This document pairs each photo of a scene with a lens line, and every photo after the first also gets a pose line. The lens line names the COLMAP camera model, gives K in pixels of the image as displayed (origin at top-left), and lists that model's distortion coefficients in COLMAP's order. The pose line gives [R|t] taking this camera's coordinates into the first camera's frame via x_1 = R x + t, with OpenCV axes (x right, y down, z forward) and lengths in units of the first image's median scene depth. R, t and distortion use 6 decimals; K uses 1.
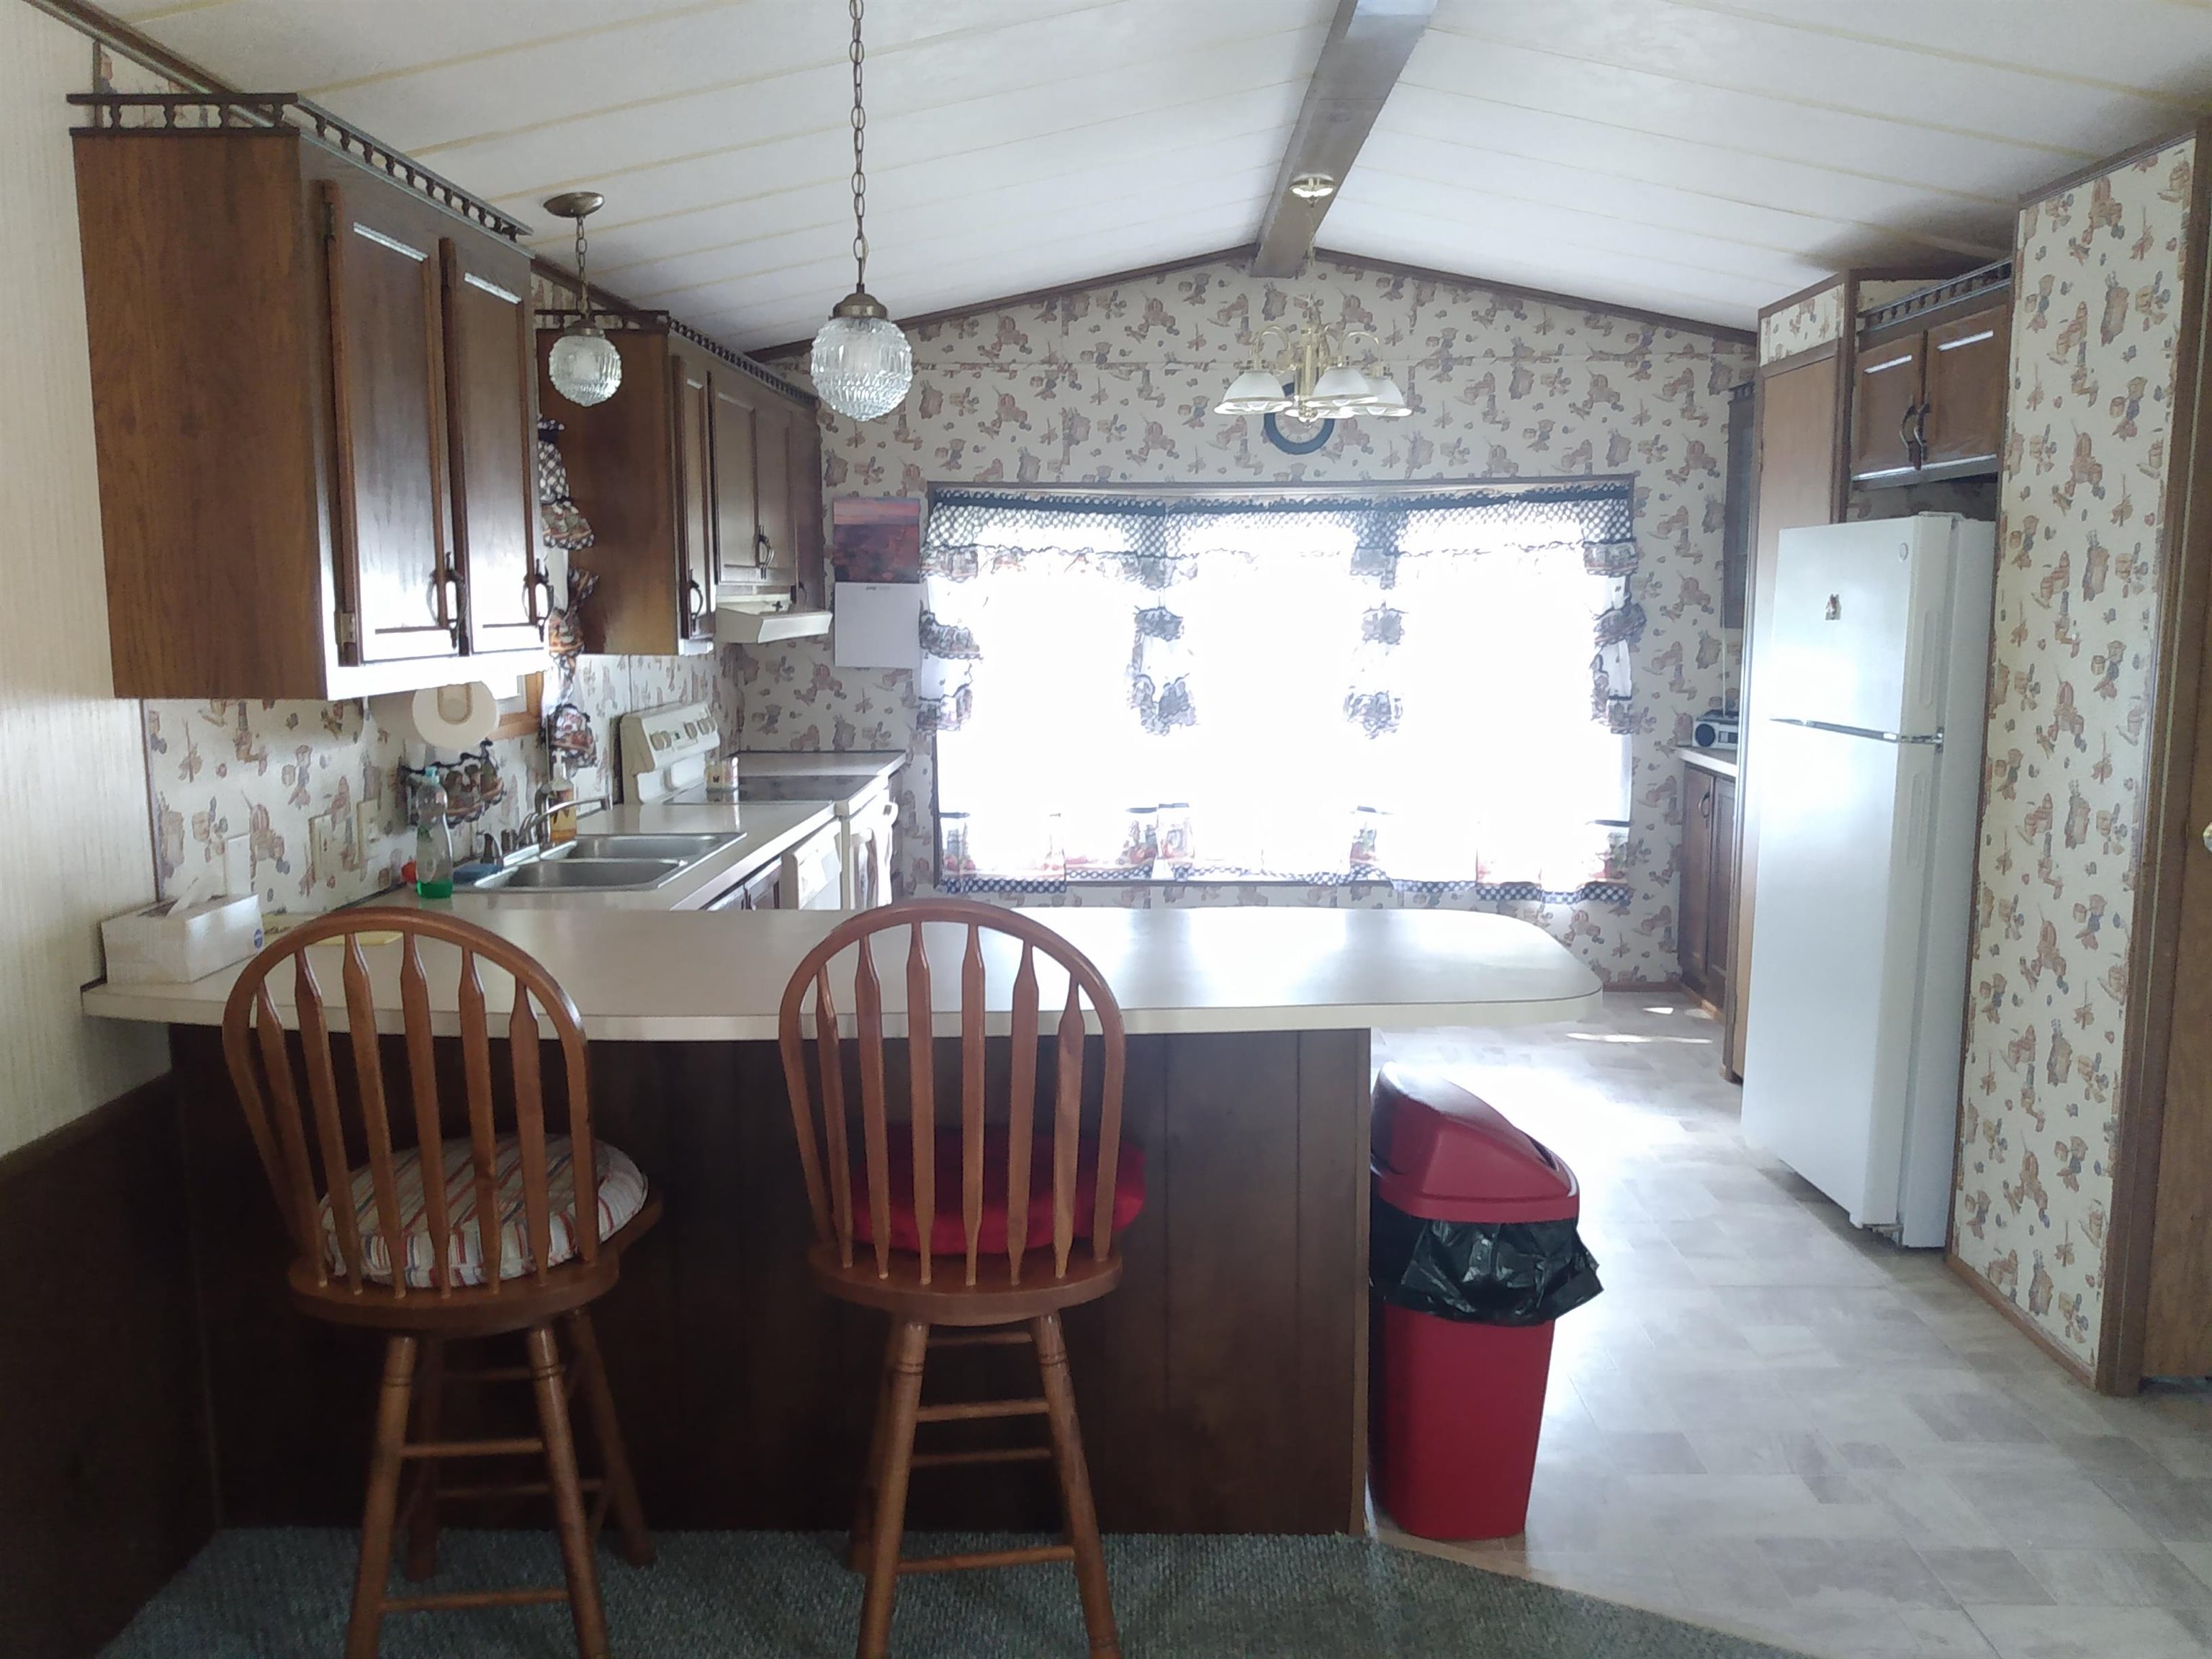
lens RADIAL K [[1748.4, 0, 1106.0], [0, 1748.4, 829.5], [0, 0, 1]] dist [0.119878, -0.215228]
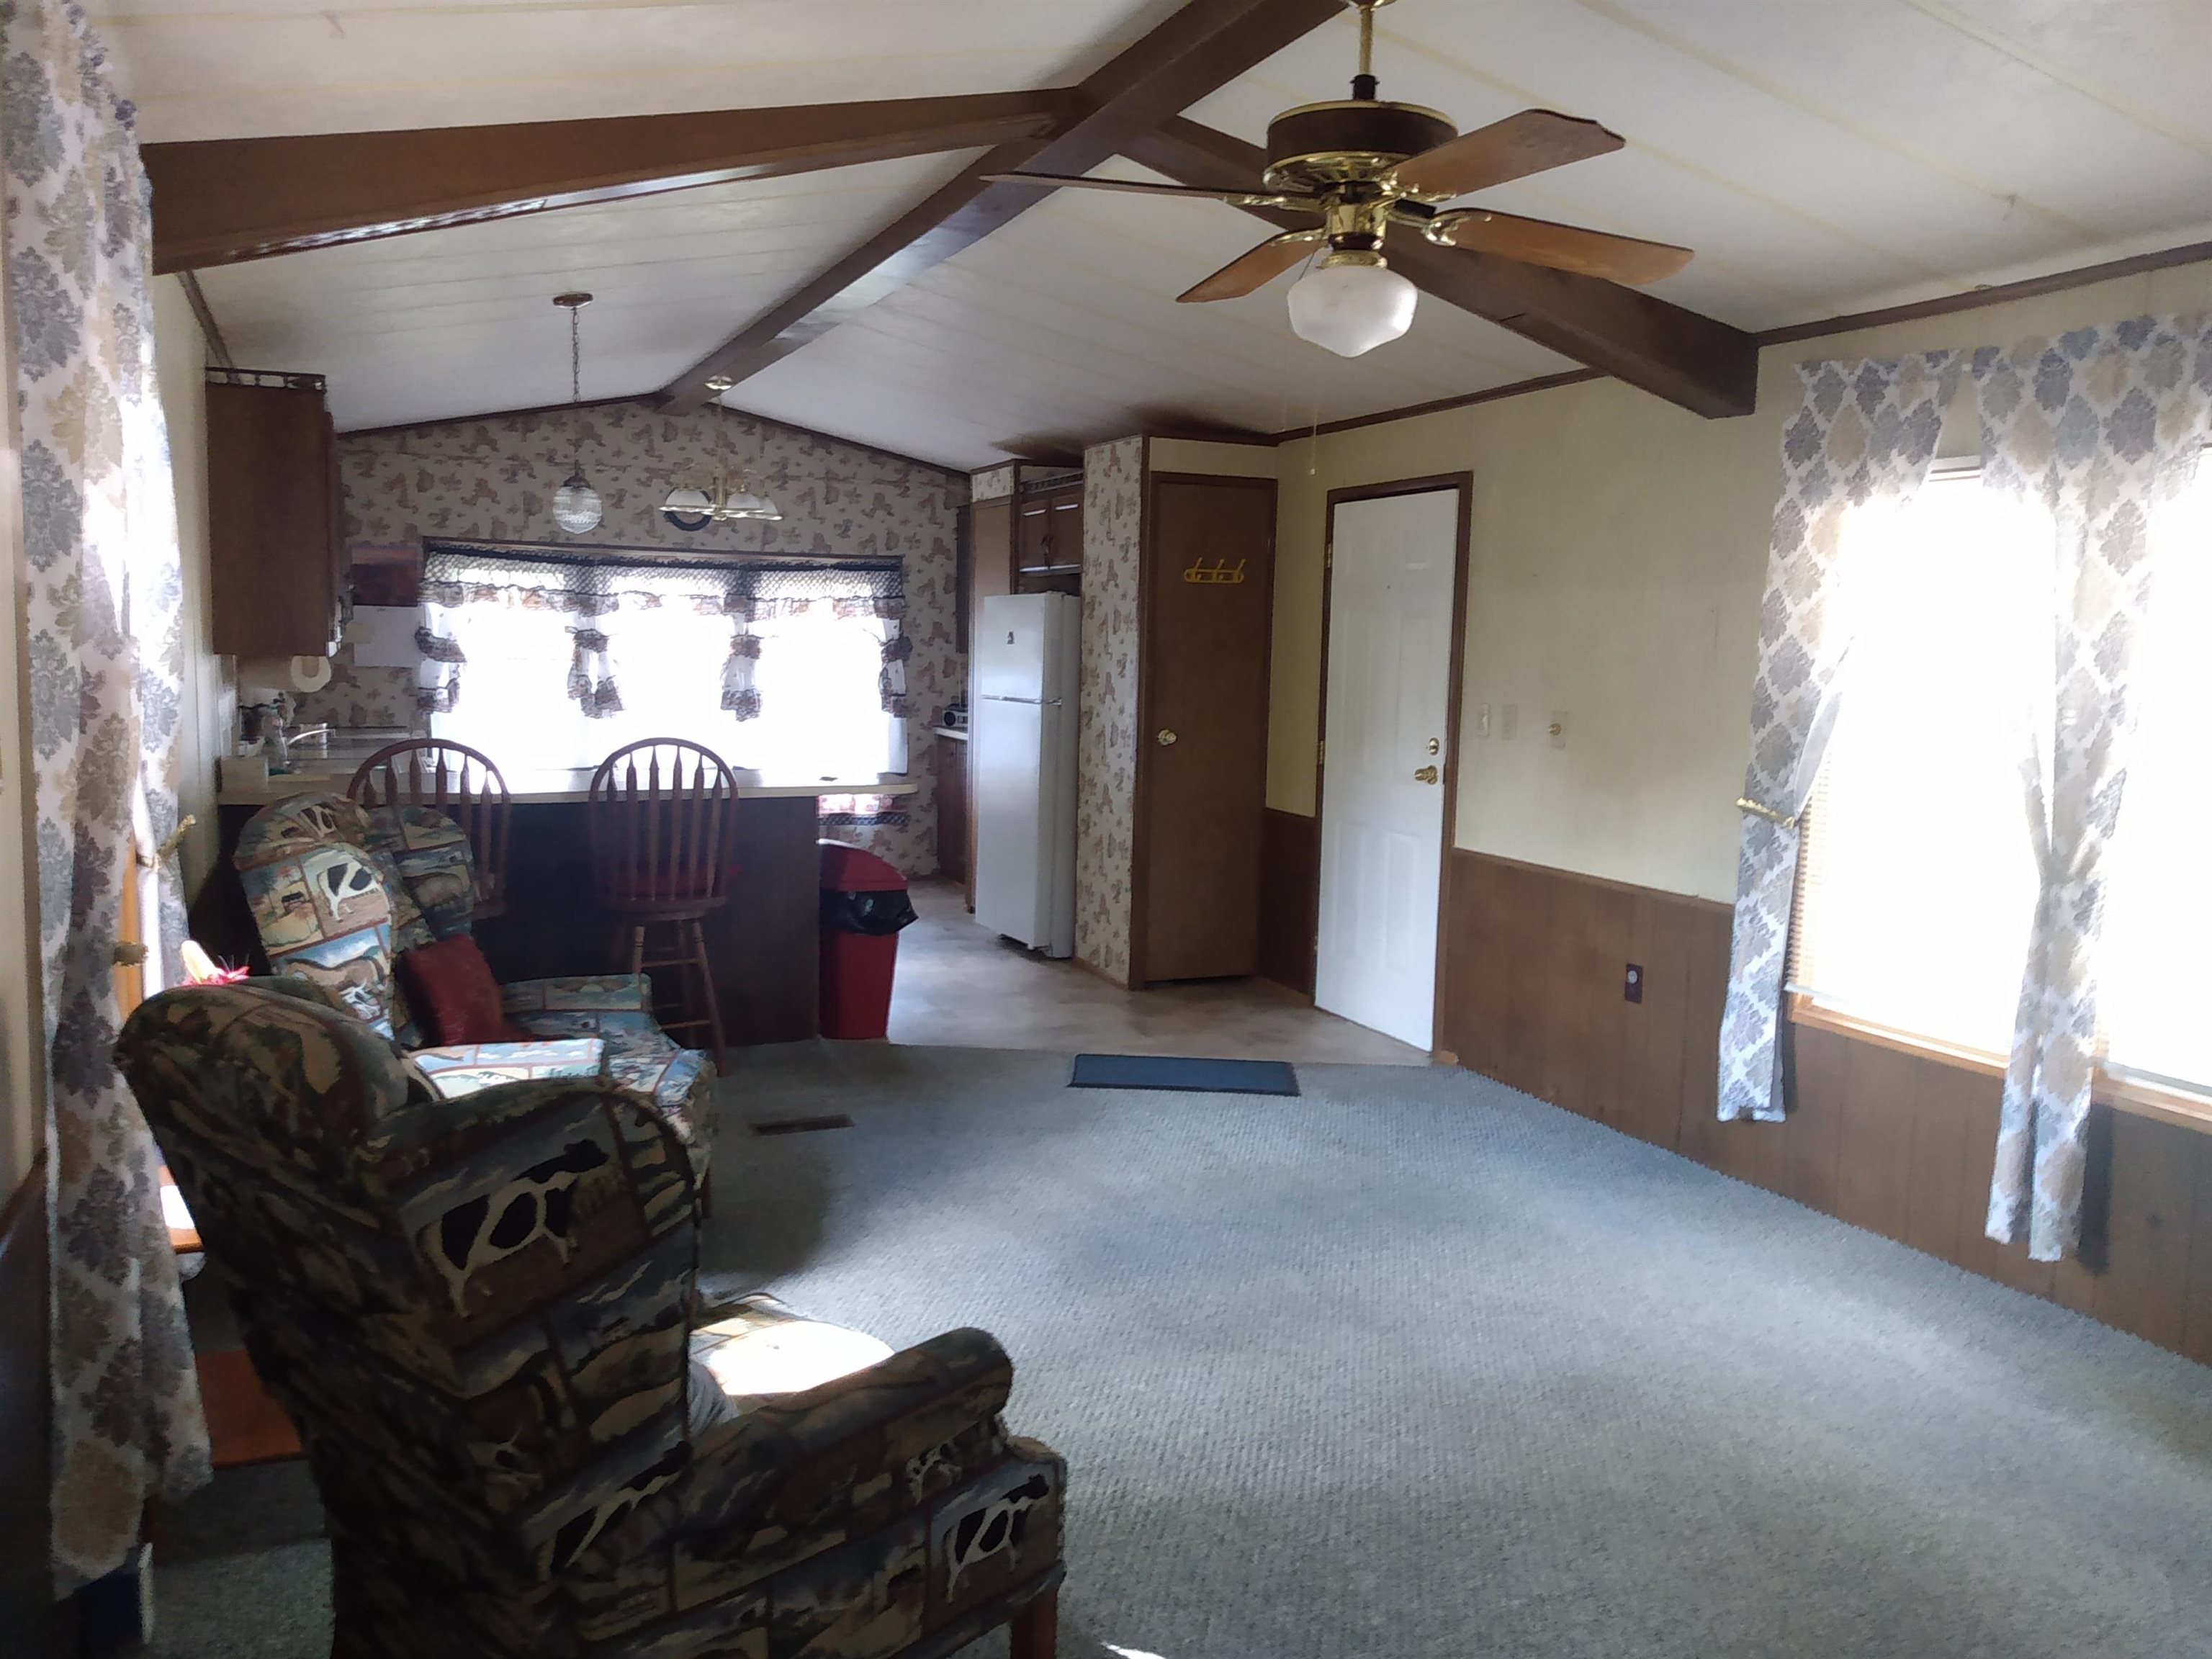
lens RADIAL K [[1733.6, 0, 1106.0], [0, 1733.6, 829.5], [0, 0, 1]] dist [0.091840, -0.215125]
pose [[0.912718, -0.020671, 0.408066, -0.180789], [0.030231, 0.999398, -0.016993, 0.079110], [-0.407469, 0.027846, 0.912794, -0.506799]]
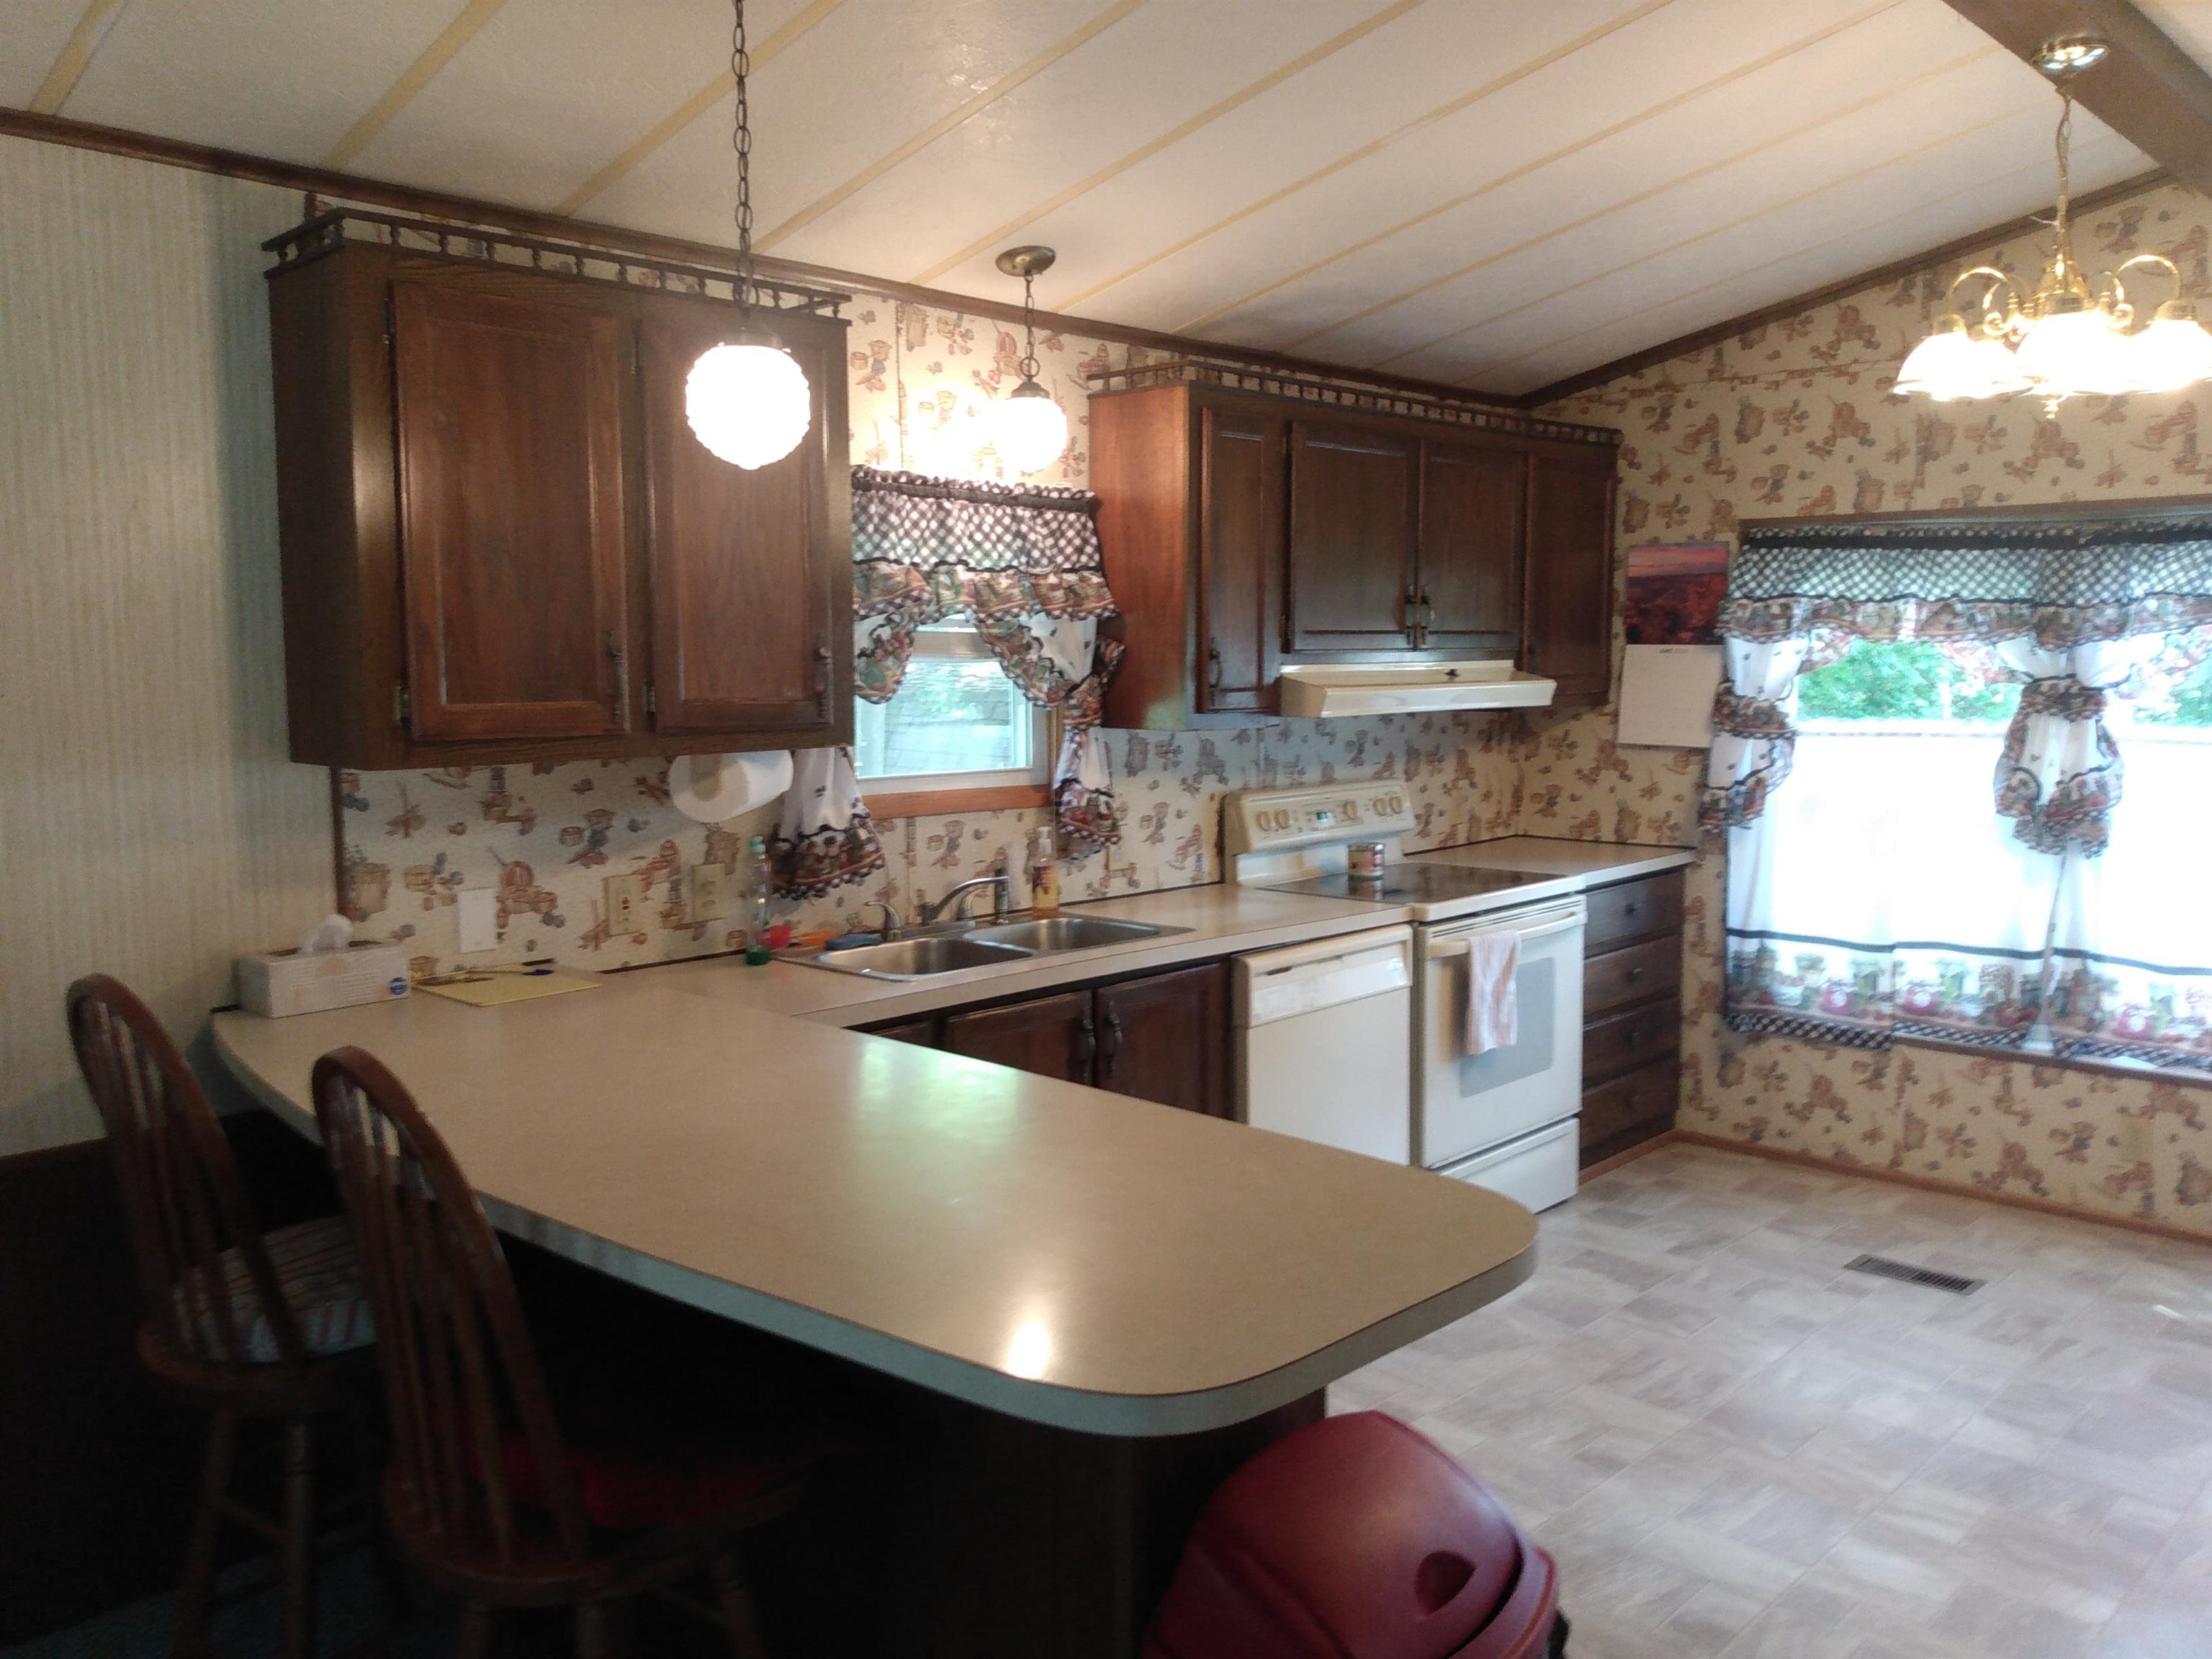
lens RADIAL K [[1733.6, 0, 1106.0], [0, 1733.6, 829.5], [0, 0, 1]] dist [0.091840, -0.215125]
pose [[0.725018, 0.066813, -0.685482, 0.251189], [-0.087806, 0.996129, 0.004221, -0.033847], [0.683110, 0.057129, 0.728078, 0.222950]]
